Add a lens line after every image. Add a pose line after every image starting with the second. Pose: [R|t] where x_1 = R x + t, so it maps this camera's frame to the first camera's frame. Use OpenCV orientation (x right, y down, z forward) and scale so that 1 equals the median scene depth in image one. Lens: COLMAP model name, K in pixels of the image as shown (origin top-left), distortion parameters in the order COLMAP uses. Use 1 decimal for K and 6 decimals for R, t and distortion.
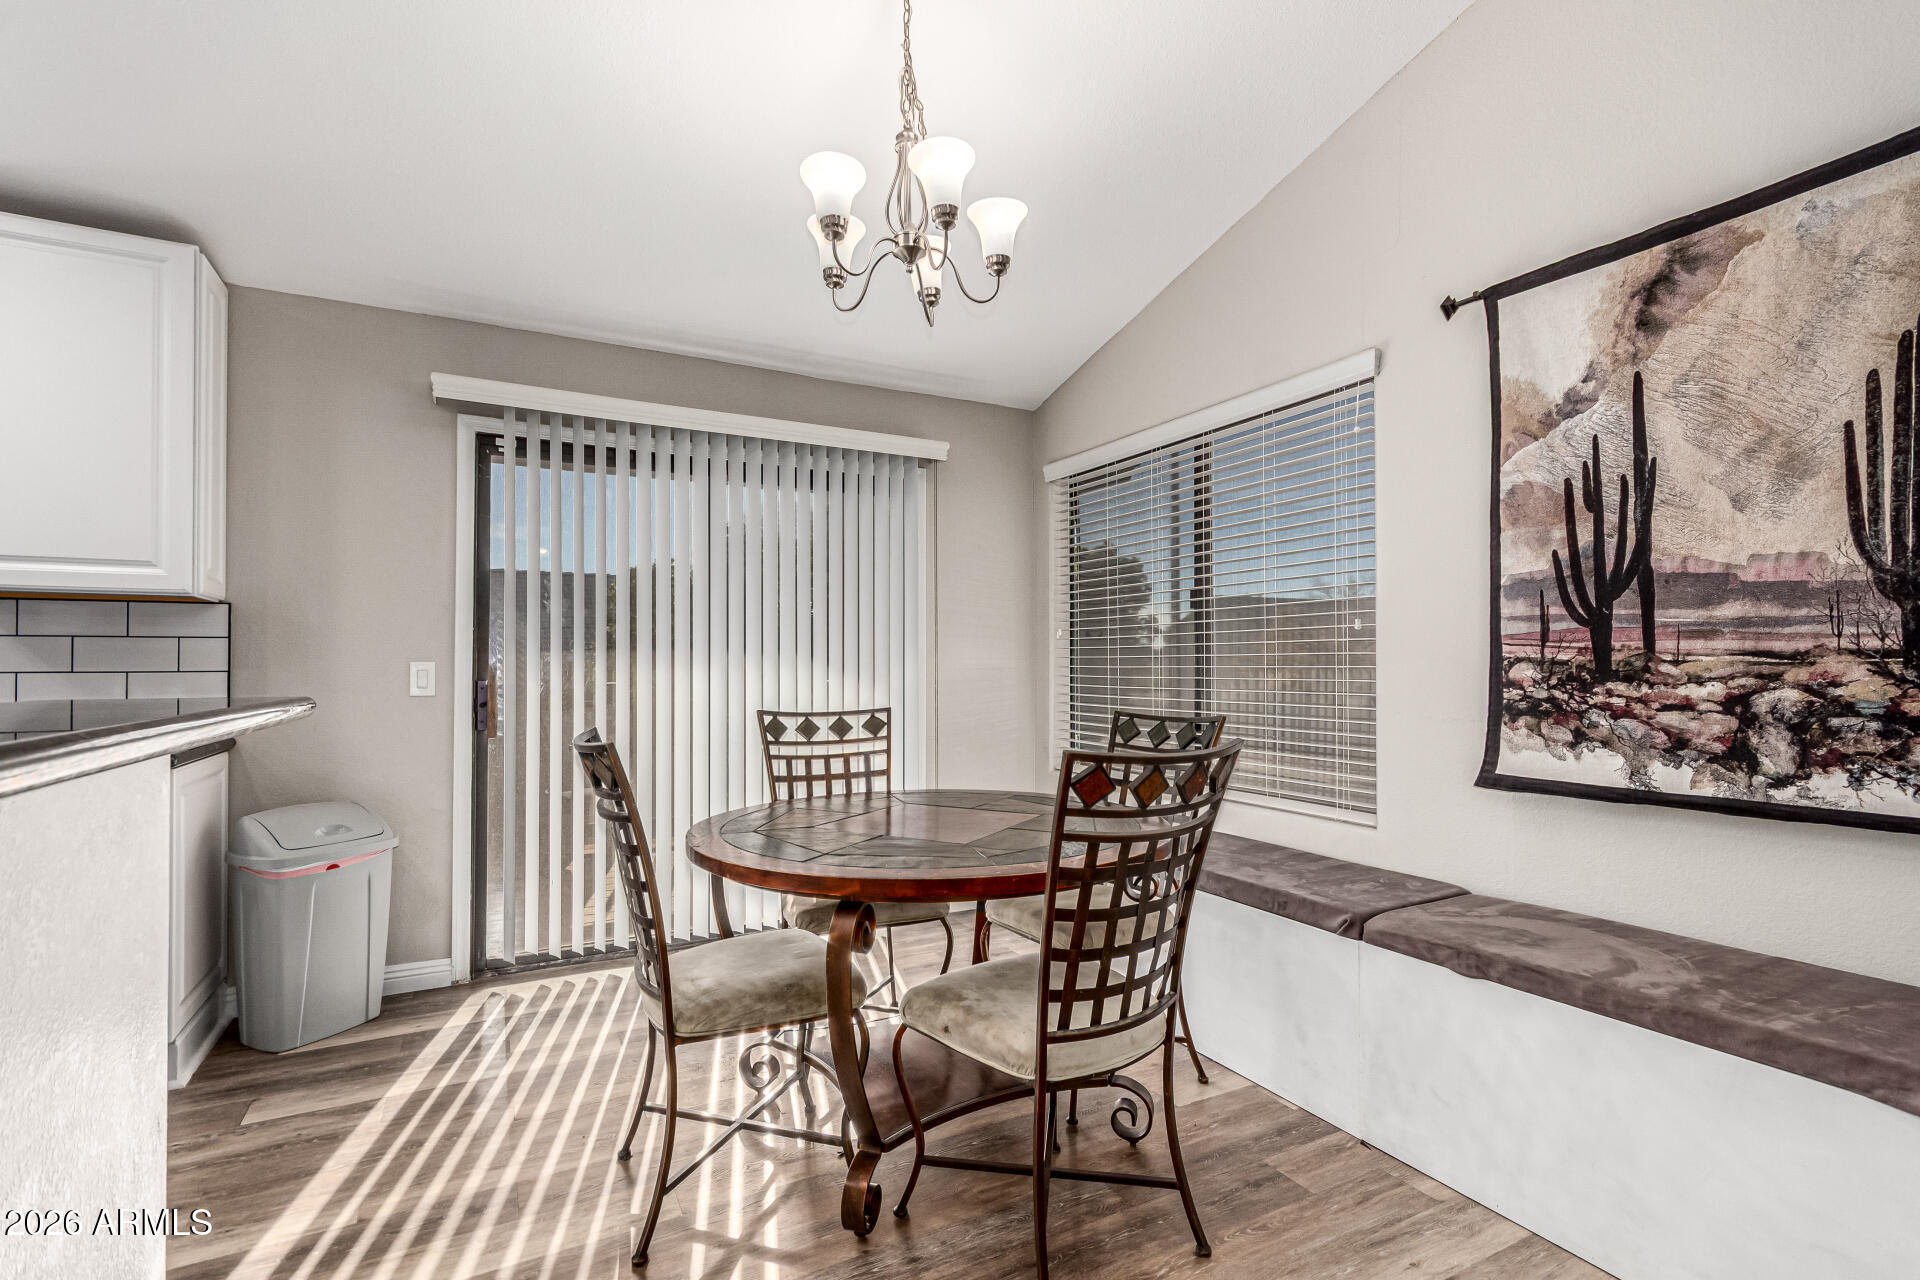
lens RADIAL K [[903.1, 0, 959.9], [0, 903.1, 652.9], [0, 0, 1]] dist [0.009524, 0.000556]
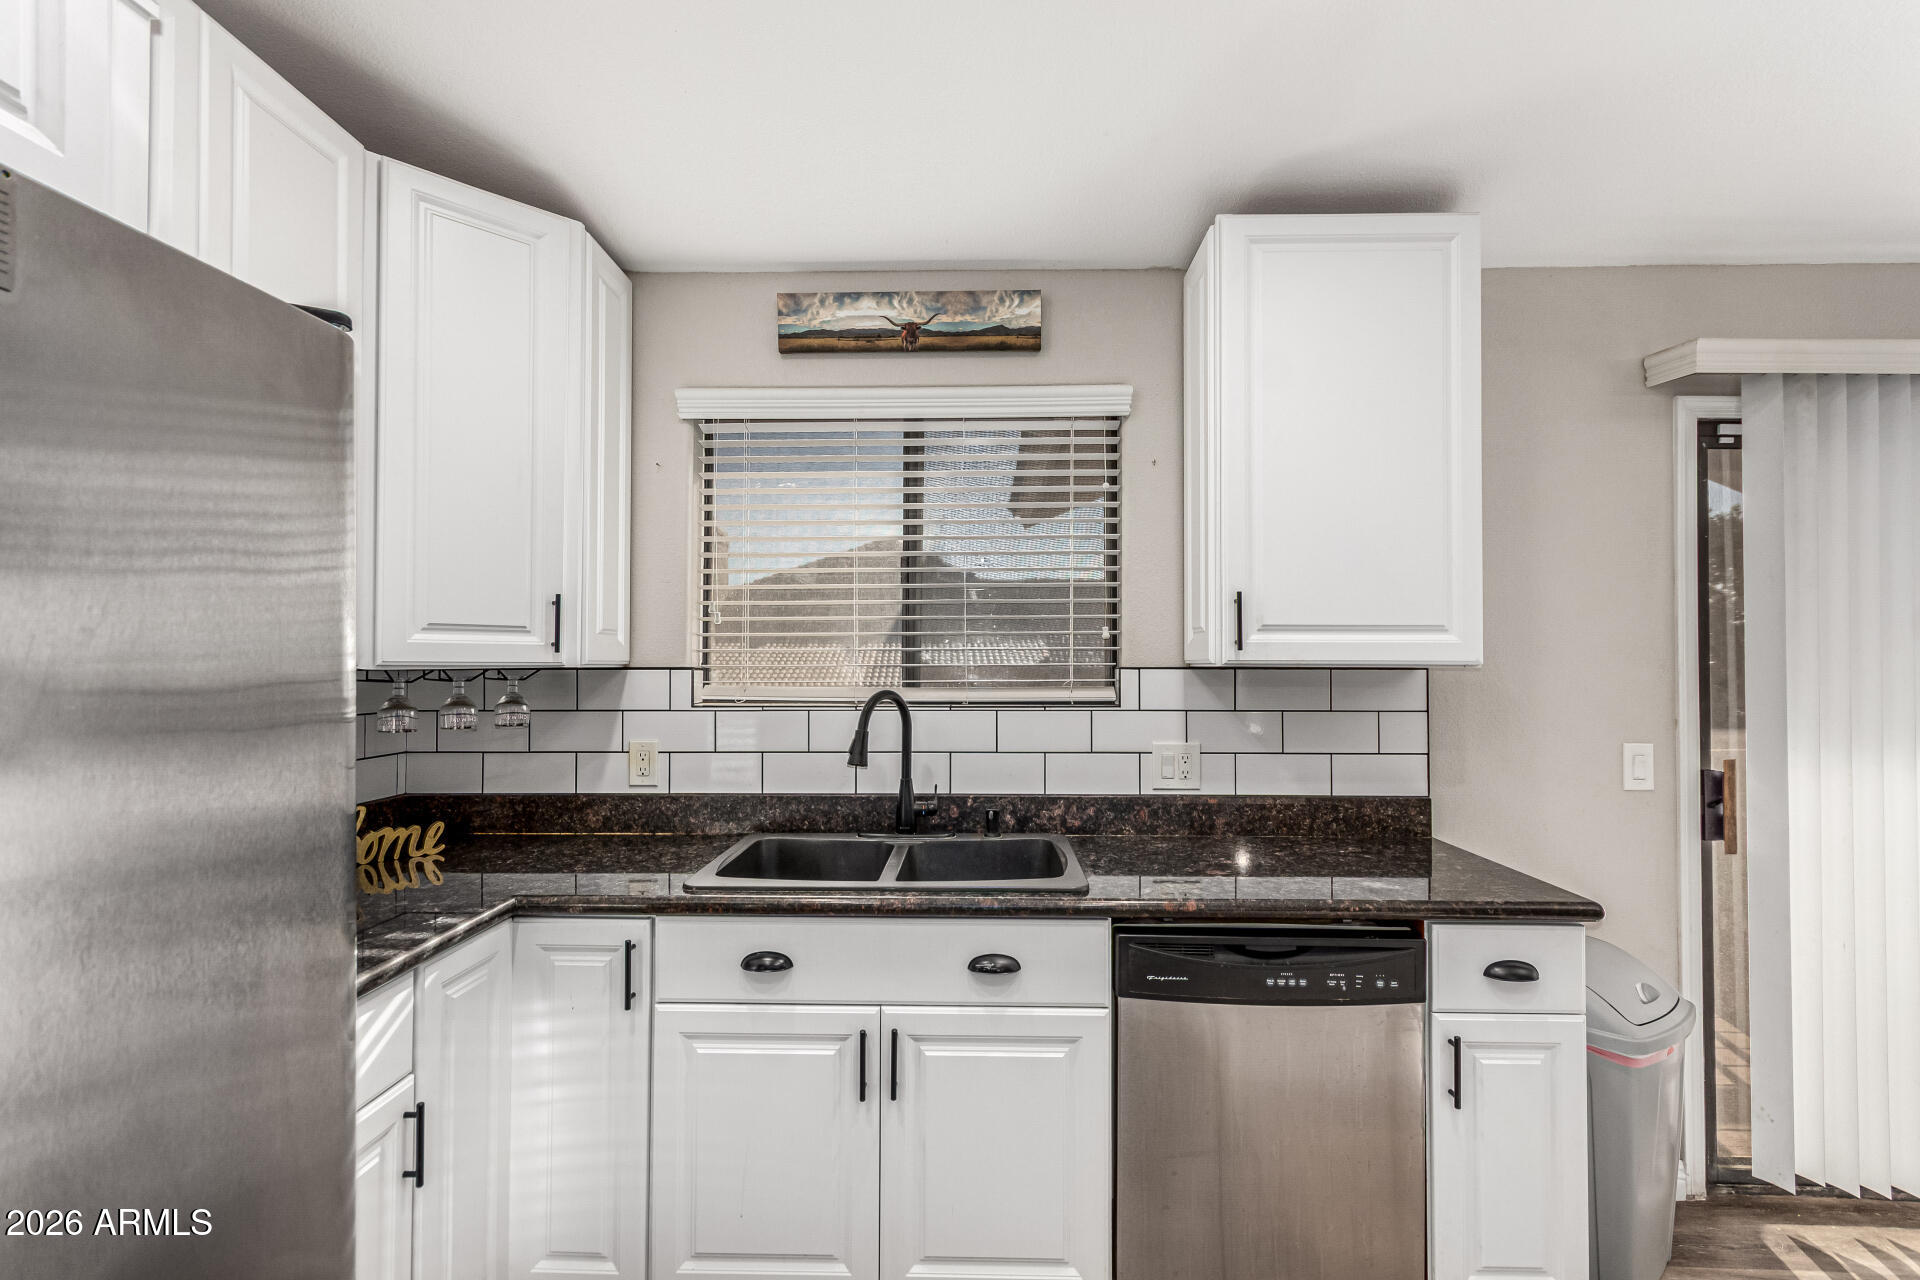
lens RADIAL K [[903.1, 0, 955.5], [0, 903.1, 648.1], [0, 0, 1]] dist [0.009524, 0.000556]
pose [[0.867007, -0.007766, -0.498235, -0.699592], [0.004433, 0.999959, -0.007873, -0.062075], [0.498276, 0.004618, 0.867006, 0.098251]]
